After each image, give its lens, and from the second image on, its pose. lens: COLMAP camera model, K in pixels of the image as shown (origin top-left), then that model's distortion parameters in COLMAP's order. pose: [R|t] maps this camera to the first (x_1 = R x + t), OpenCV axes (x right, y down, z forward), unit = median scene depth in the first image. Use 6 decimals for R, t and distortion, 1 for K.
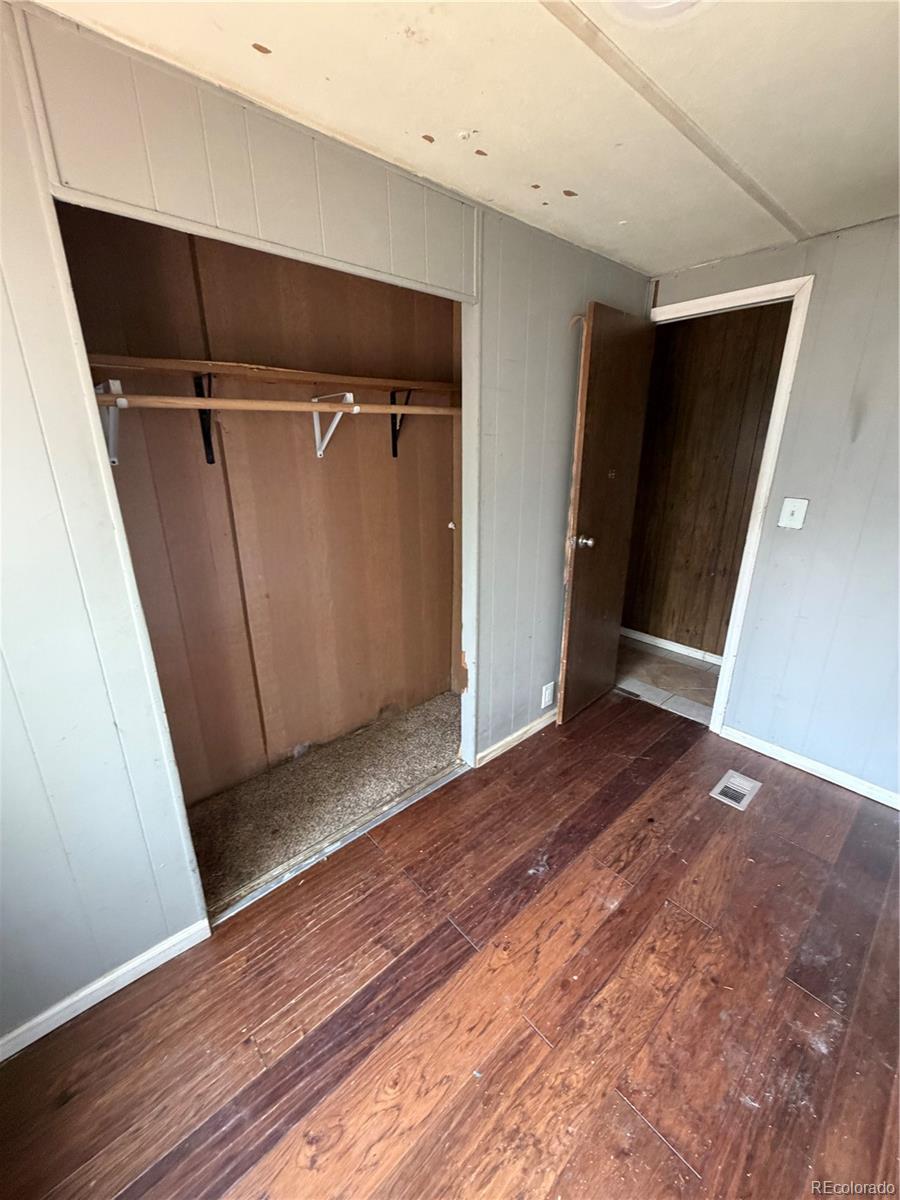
lens RADIAL K [[478.3, 0, 449.0], [0, 478.3, 599.5], [0, 0, 1]] dist [-0.000038, 0.000059]
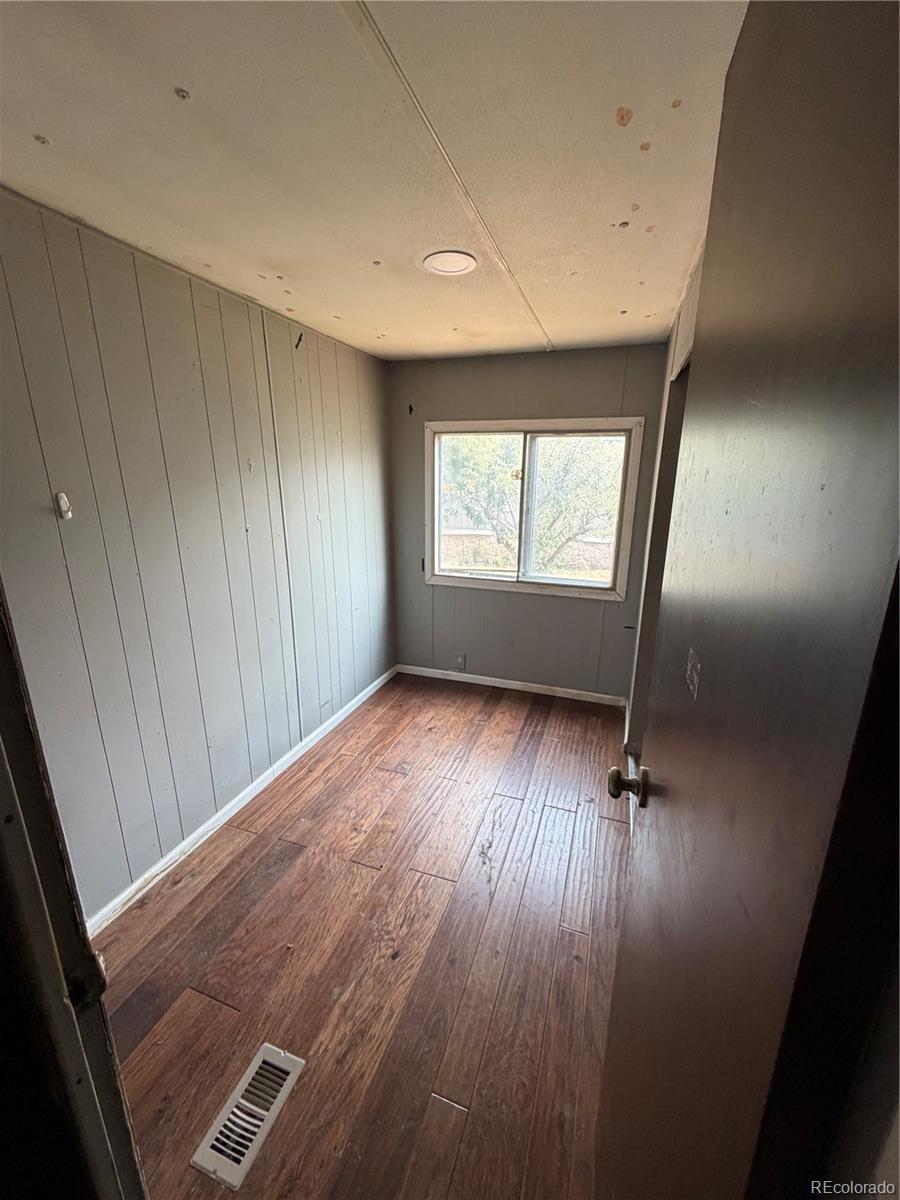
lens RADIAL K [[478.3, 0, 449.4], [0, 478.3, 600.3], [0, 0, 1]] dist [-0.000038, 0.000059]
pose [[-0.877247, 0.123494, -0.463882, 0.681327], [-0.156477, 0.839998, 0.519537, -0.490387], [0.453820, 0.528349, -0.717561, 1.385515]]
